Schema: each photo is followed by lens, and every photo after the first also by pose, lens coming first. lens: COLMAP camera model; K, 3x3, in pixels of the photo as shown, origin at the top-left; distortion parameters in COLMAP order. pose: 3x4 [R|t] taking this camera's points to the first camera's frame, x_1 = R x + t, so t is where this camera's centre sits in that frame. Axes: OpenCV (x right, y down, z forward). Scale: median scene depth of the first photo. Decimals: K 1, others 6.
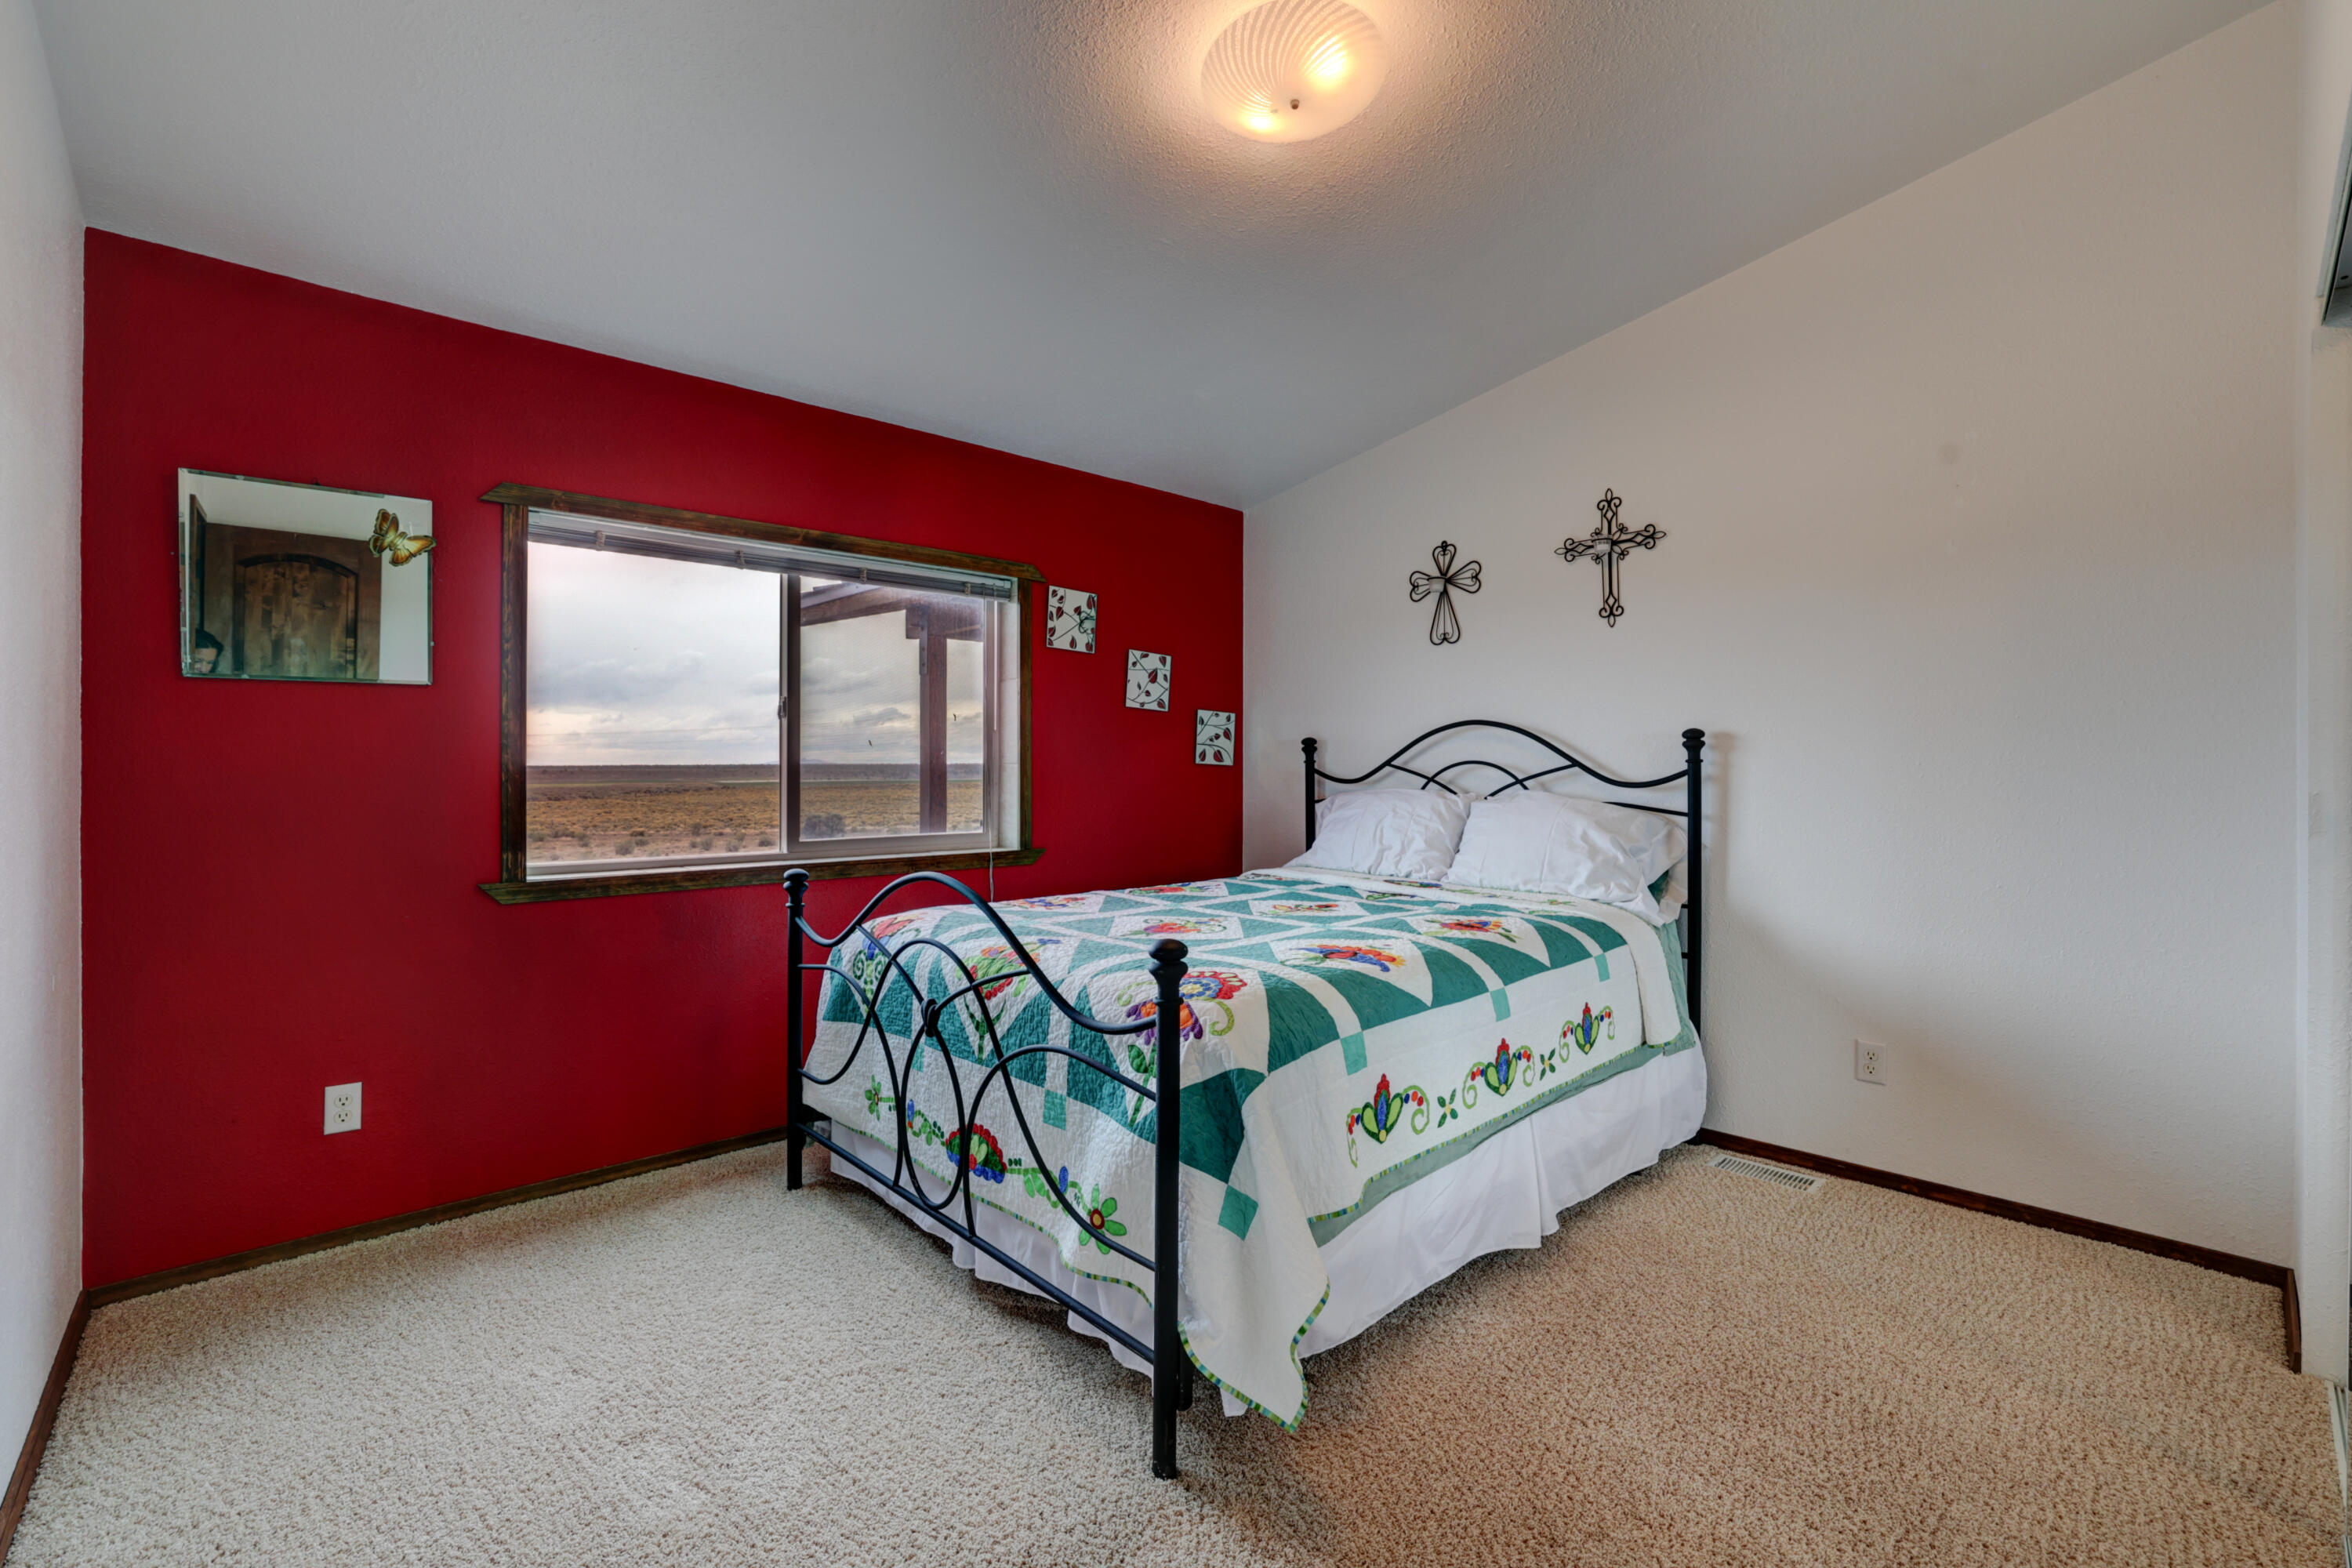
lens RADIAL K [[1016.4, 0, 1174.2], [0, 1016.4, 778.8], [0, 0, 1]] dist [-0.031778, 0.007017]
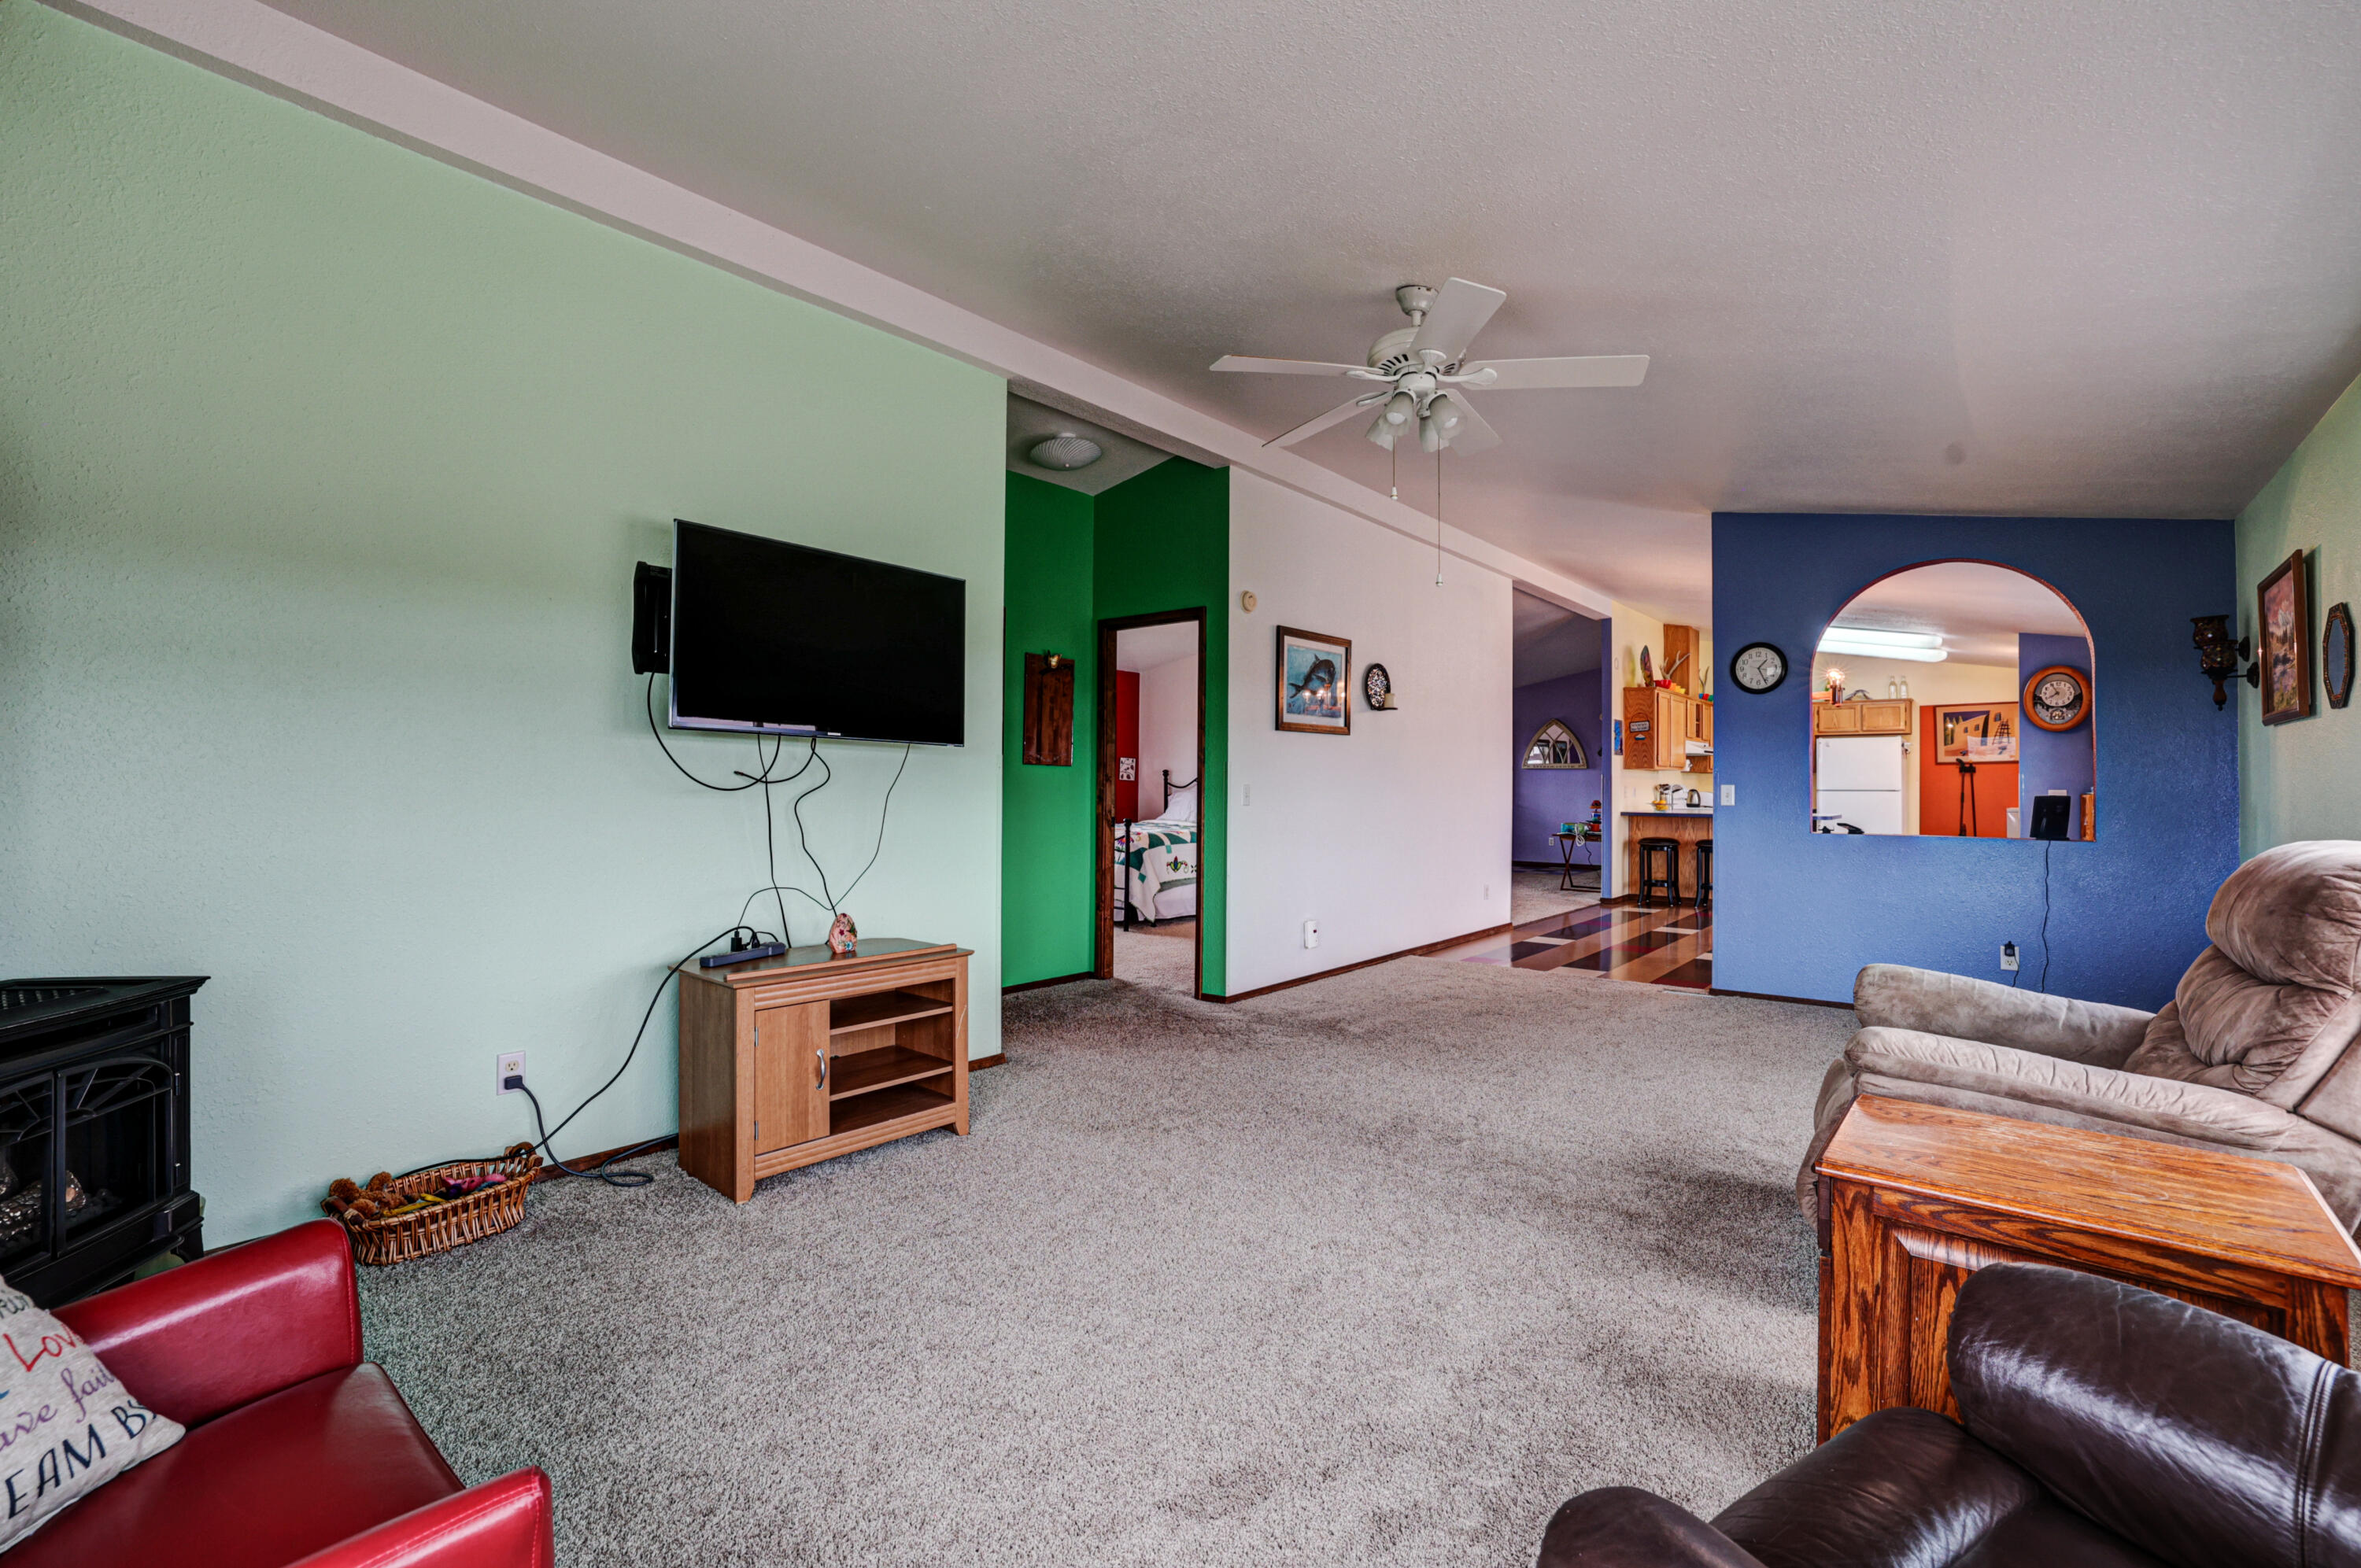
lens RADIAL K [[1020.1, 0, 1181.6], [0, 1020.1, 783.0], [0, 0, 1]] dist [-0.031778, 0.007017]
pose [[0.992166, 0.009929, 0.124533, -0.296697], [-0.009109, 0.999933, -0.007153, 0.020758], [-0.124595, 0.005963, 0.992190, -3.164893]]
